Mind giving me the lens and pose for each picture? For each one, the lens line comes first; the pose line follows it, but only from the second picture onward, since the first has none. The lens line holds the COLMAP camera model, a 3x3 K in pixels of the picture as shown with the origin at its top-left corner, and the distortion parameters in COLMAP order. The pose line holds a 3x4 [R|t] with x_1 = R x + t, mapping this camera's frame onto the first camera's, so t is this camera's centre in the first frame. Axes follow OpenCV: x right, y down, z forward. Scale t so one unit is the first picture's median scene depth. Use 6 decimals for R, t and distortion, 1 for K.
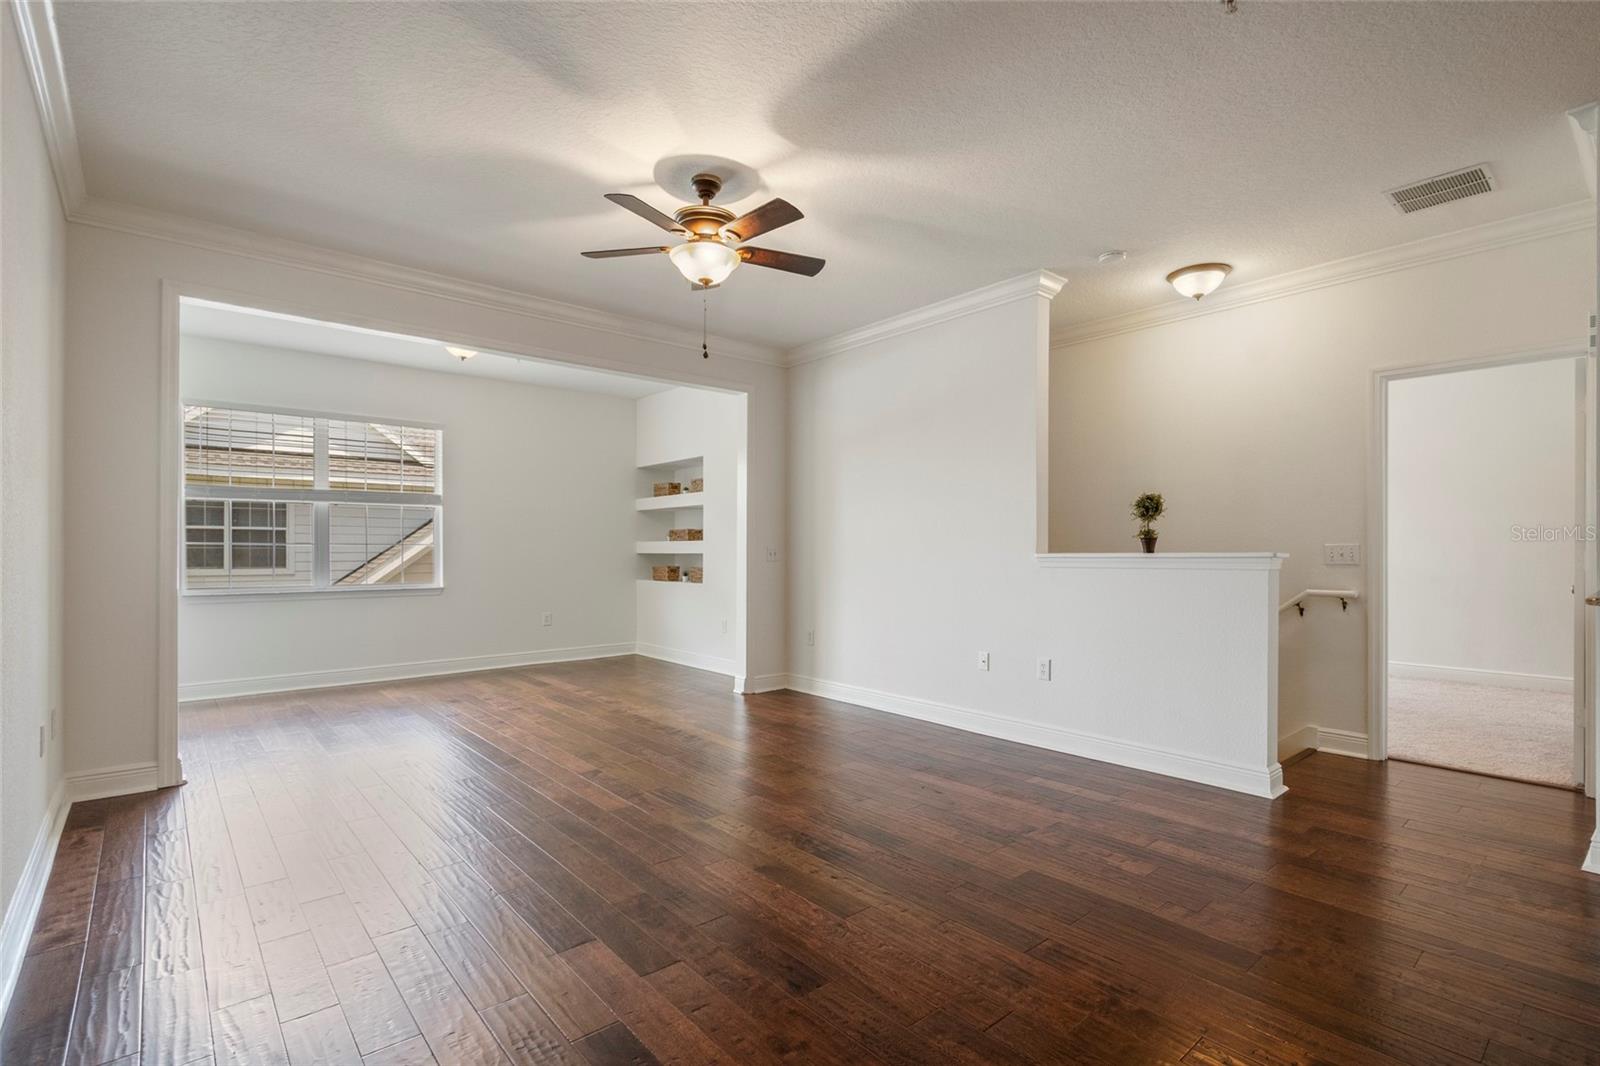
lens RADIAL K [[738.9, 0, 816.0], [0, 738.9, 552.0], [0, 0, 1]] dist [0.000392, -0.000200]
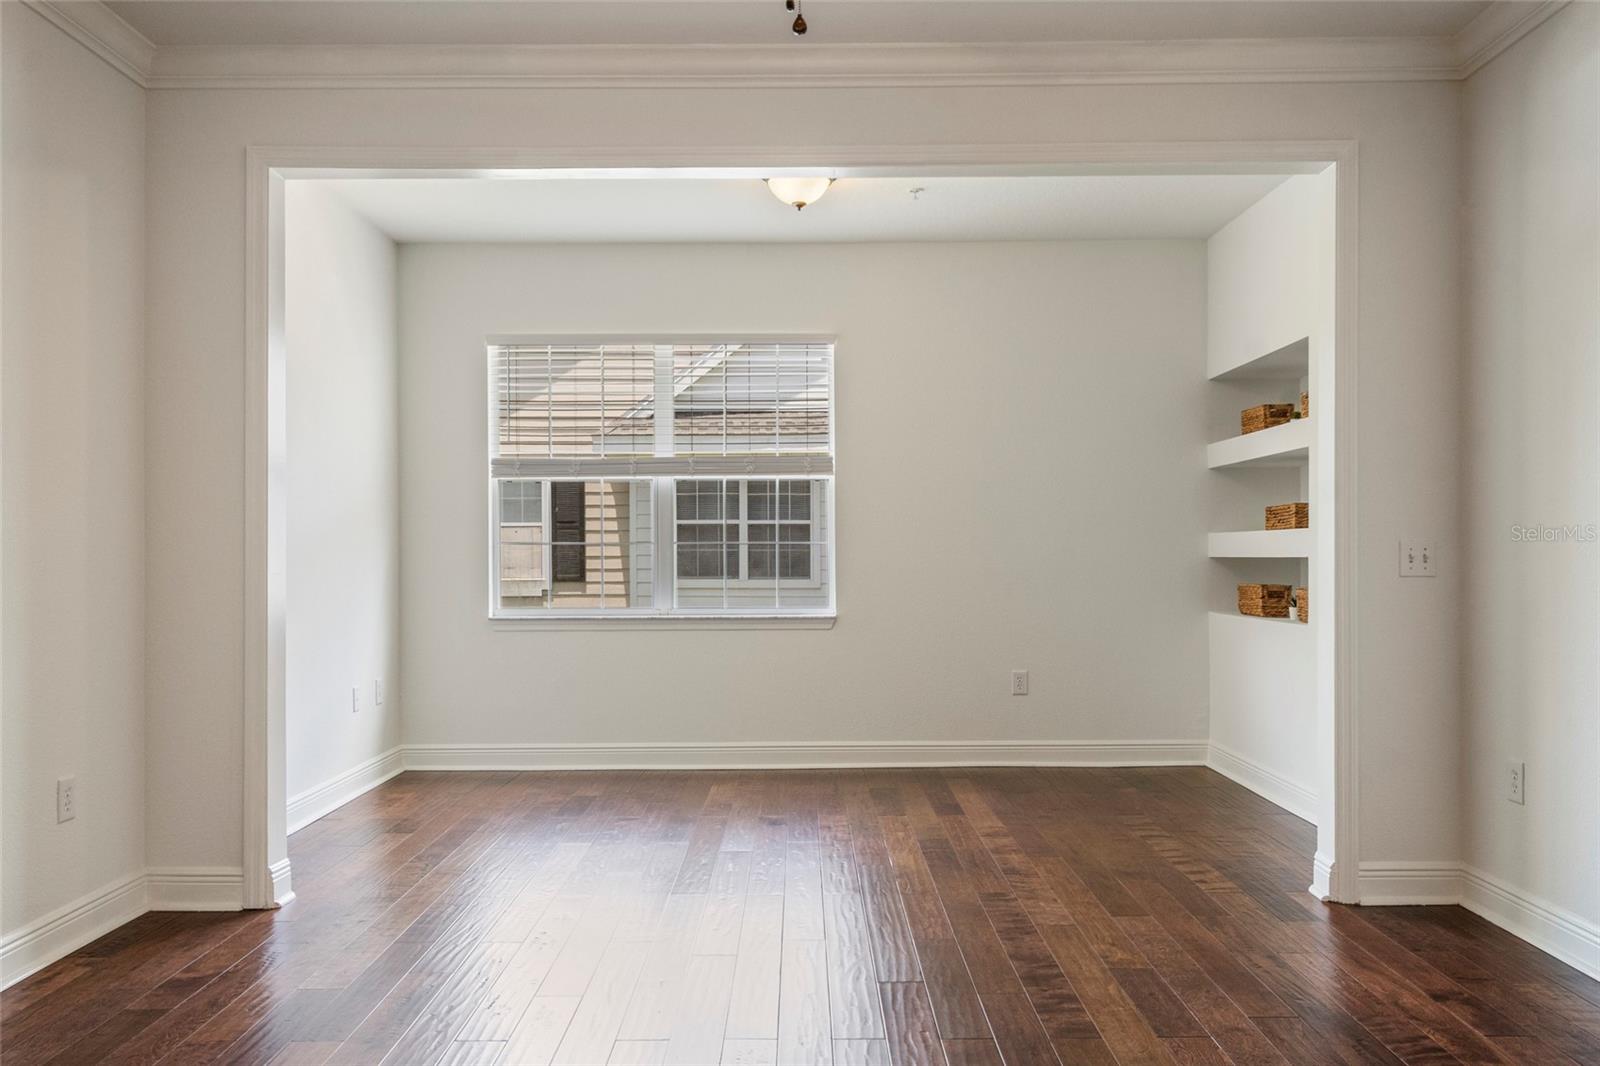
lens RADIAL K [[1268.7, 0, 803.9], [0, 1268.7, 550.9], [0, 0, 1]] dist [0.027458, -0.008040]
pose [[0.749213, -0.004174, -0.662316, 0.151908], [0.001742, 0.999989, -0.004332, 0.001277], [0.662327, 0.002092, 0.749212, 0.278914]]
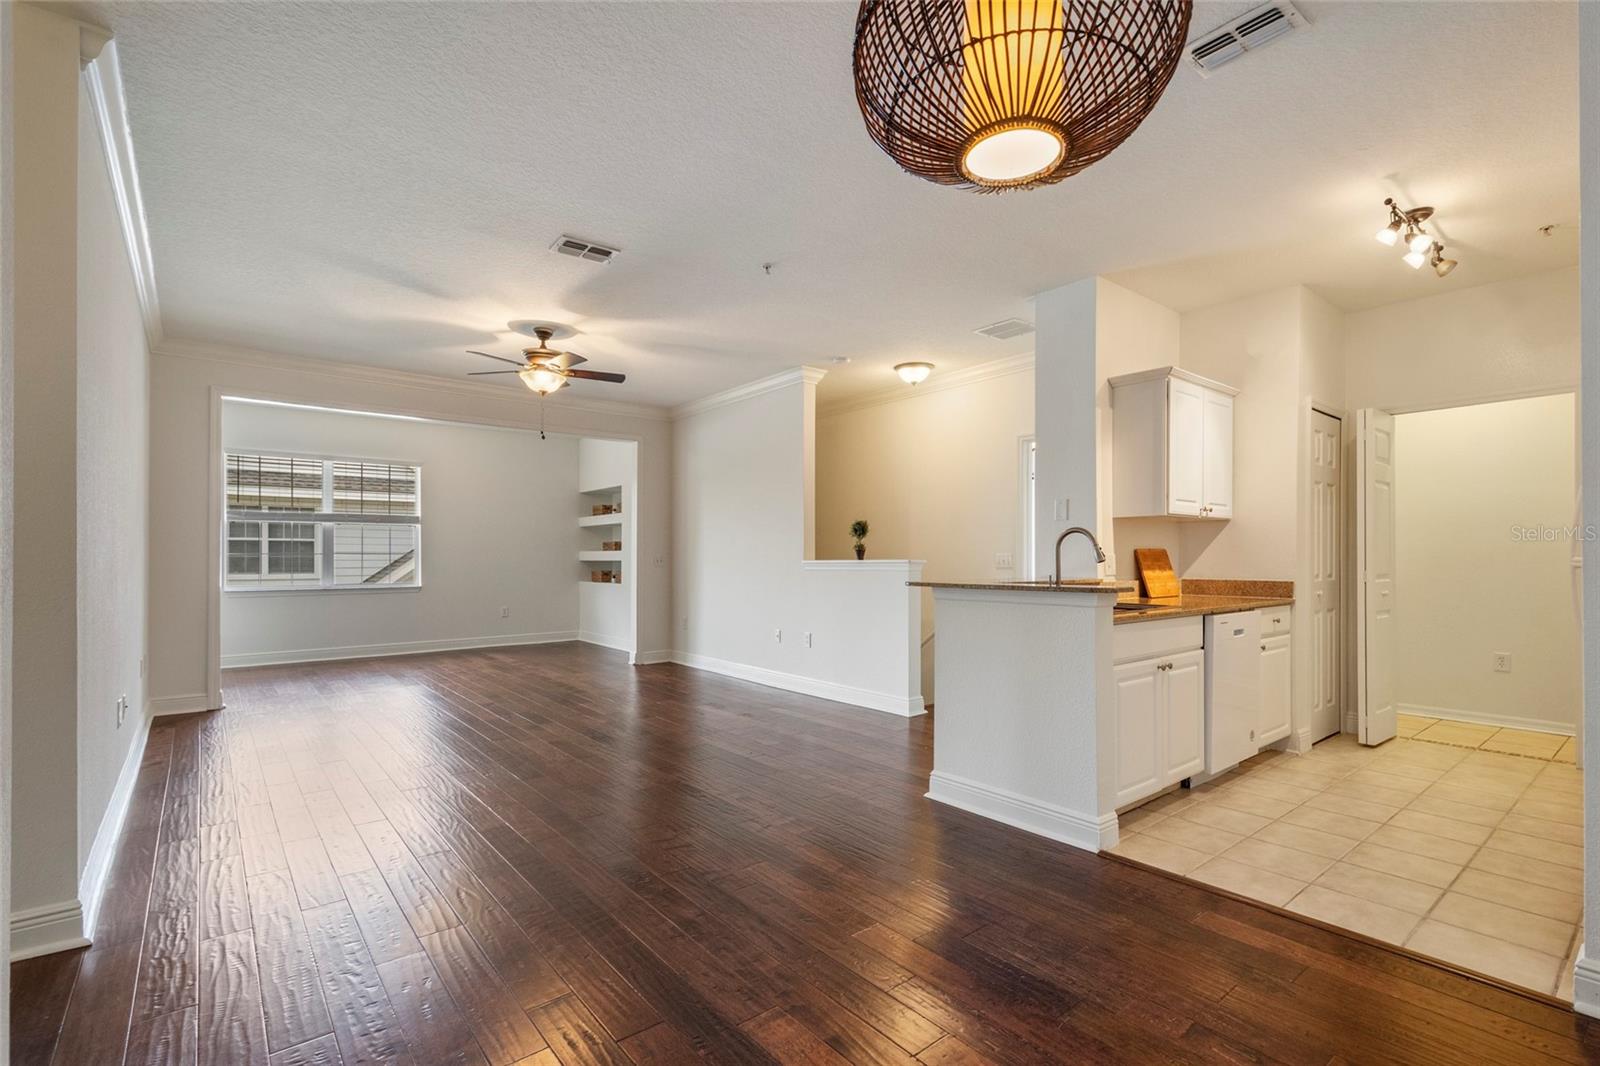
lens RADIAL K [[712.6, 0, 819.0], [0, 712.6, 556.4], [0, 0, 1]] dist [0.002697, 0.000338]
pose [[0.999848, -0.001352, -0.017402, 0.261372], [0.001288, 0.999992, -0.003703, -0.000312], [0.017407, 0.003680, 0.999842, -0.297145]]
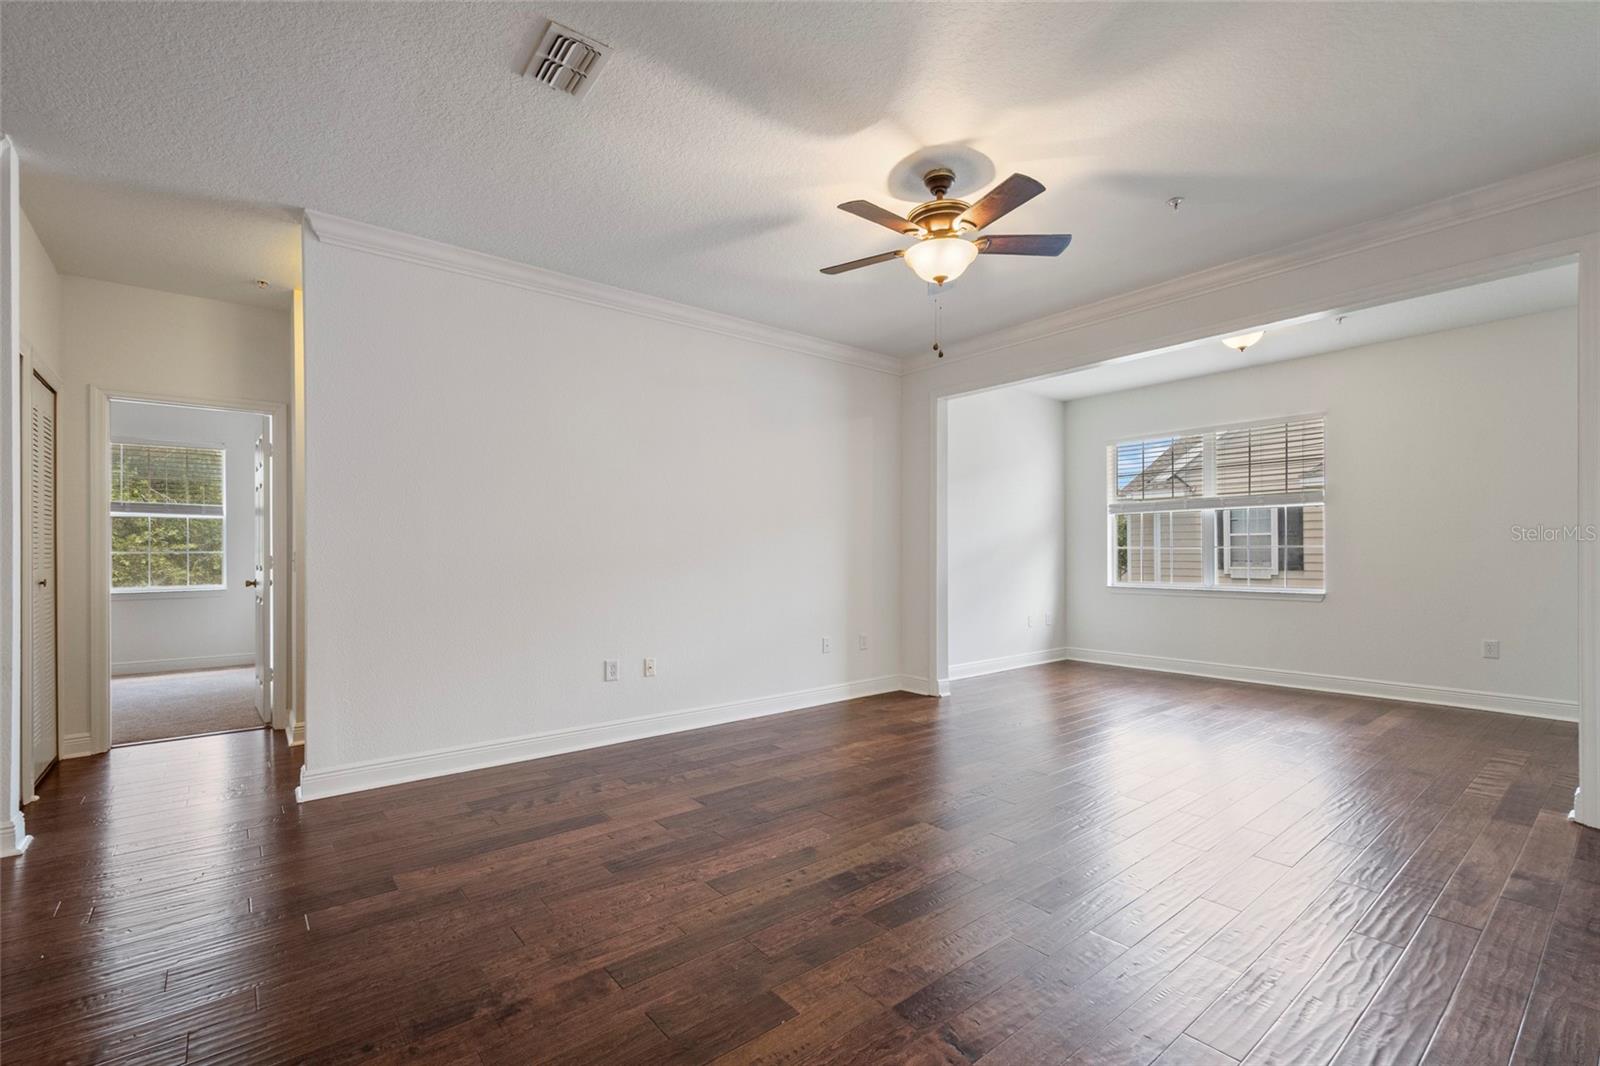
lens RADIAL K [[712.6, 0, 819.0], [0, 712.6, 556.4], [0, 0, 1]] dist [0.002697, 0.000338]
pose [[-0.028647, 0.004123, -0.999581, 0.436374], [-0.000030, 0.999991, 0.004126, -0.001270], [0.999590, 0.000148, -0.028647, 0.472242]]
